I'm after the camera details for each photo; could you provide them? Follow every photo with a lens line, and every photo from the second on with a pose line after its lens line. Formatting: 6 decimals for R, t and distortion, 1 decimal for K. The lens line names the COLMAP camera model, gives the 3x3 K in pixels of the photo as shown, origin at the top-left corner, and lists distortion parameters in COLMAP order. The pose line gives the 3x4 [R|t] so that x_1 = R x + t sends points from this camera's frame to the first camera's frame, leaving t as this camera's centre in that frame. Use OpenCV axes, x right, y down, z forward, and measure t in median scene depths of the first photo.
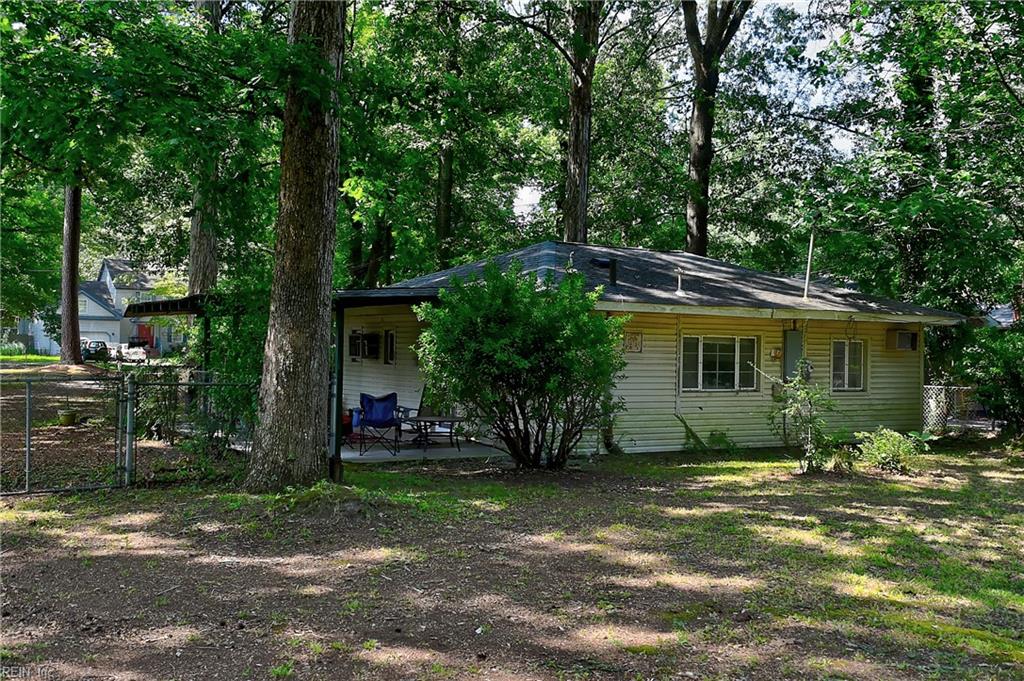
lens RADIAL K [[996.8, 0, 512.0], [0, 996.8, 340.5], [0, 0, 1]] dist [-0.017249, -0.005871]
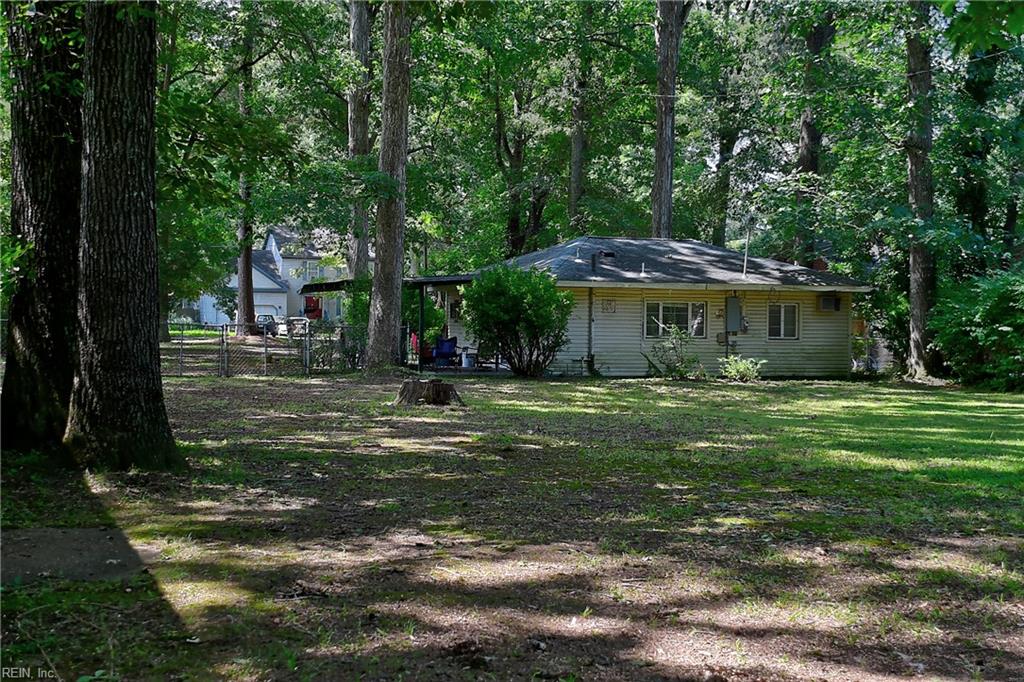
lens RADIAL K [[1421.8, 0, 512.0], [0, 1421.8, 341.0], [0, 0, 1]] dist [0.024661, 0.017280]
pose [[0.977133, -0.003254, -0.212602, 0.387817], [0.007067, 0.999828, 0.017176, 0.014968], [0.212509, -0.018285, 0.976988, -1.063002]]
